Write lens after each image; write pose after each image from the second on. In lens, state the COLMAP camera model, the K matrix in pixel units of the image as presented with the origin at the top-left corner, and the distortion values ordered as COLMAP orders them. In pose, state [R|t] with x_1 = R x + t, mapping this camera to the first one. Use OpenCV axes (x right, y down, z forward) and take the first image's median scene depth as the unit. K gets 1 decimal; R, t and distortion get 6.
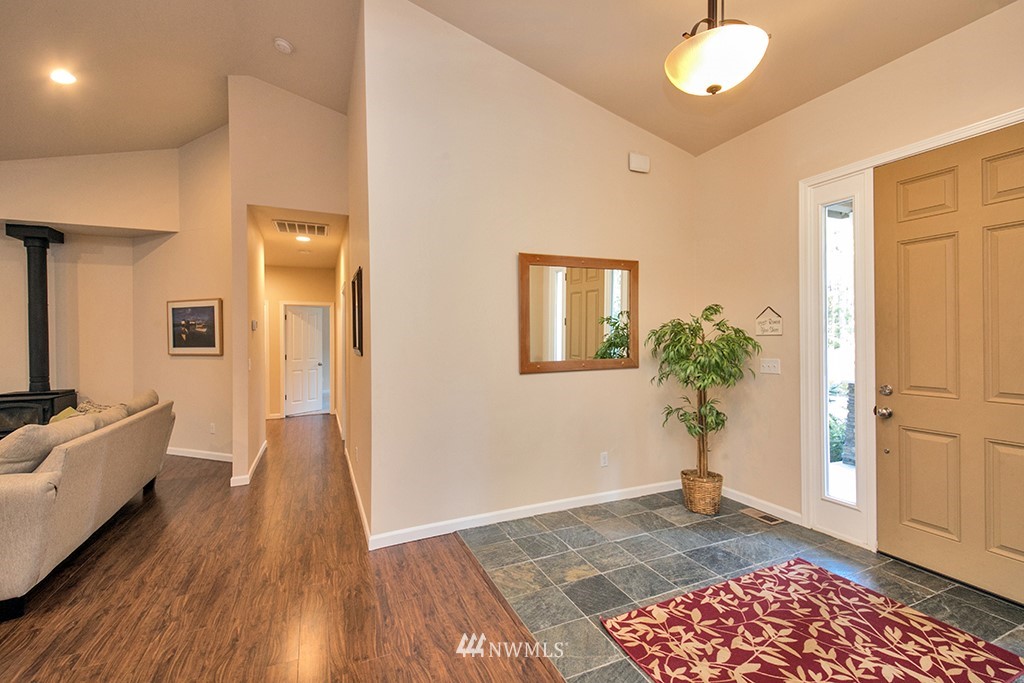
lens RADIAL K [[442.1, 0, 511.0], [0, 442.1, 340.2], [0, 0, 1]] dist [-0.014254, -0.000605]
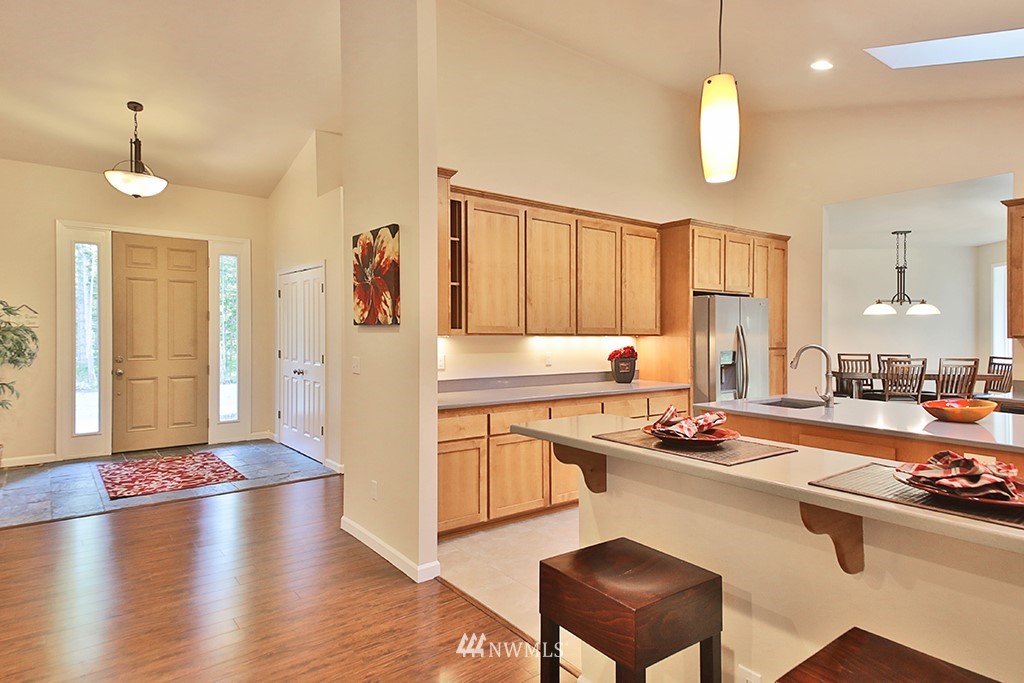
lens RADIAL K [[586.4, 0, 511.3], [0, 586.4, 334.5], [0, 0, 1]] dist [0.049071, 0.000605]
pose [[-0.240598, -0.001358, 0.970624, -0.975846], [-0.012425, 0.999921, -0.001681, -0.002414], [-0.970545, -0.012464, -0.240596, 0.020025]]
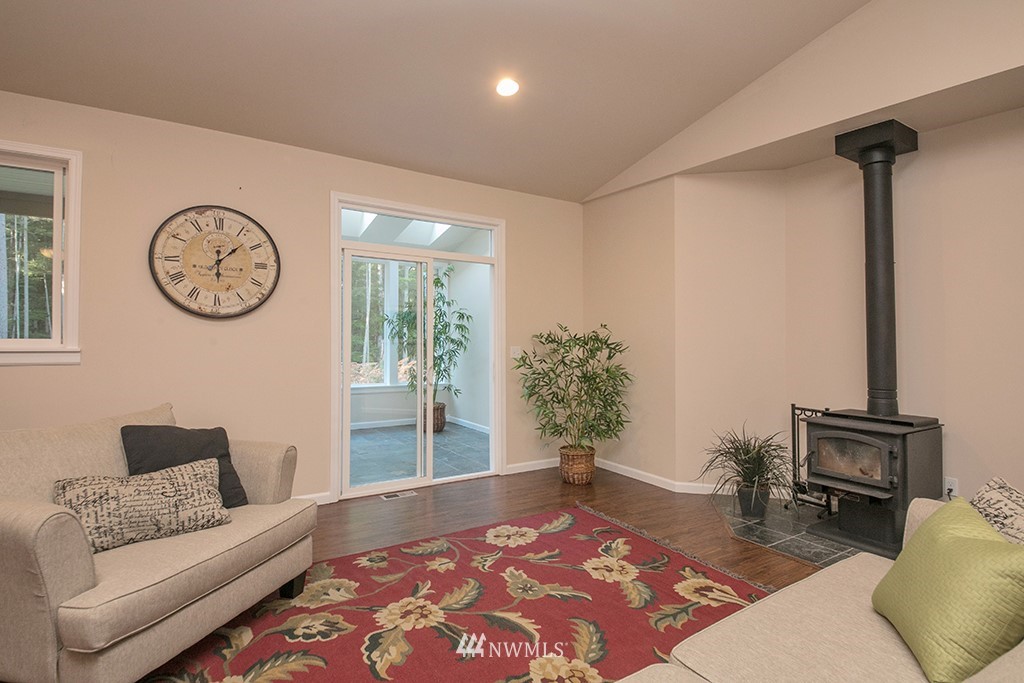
lens RADIAL K [[529.1, 0, 519.7], [0, 529.1, 326.9], [0, 0, 1]] dist [0.032122, -0.000287]
pose [[0.168935, -0.007739, -0.985597, -0.465065], [-0.008133, 0.999924, -0.009246, 0.011916], [0.985594, 0.009577, 0.168859, 0.407439]]
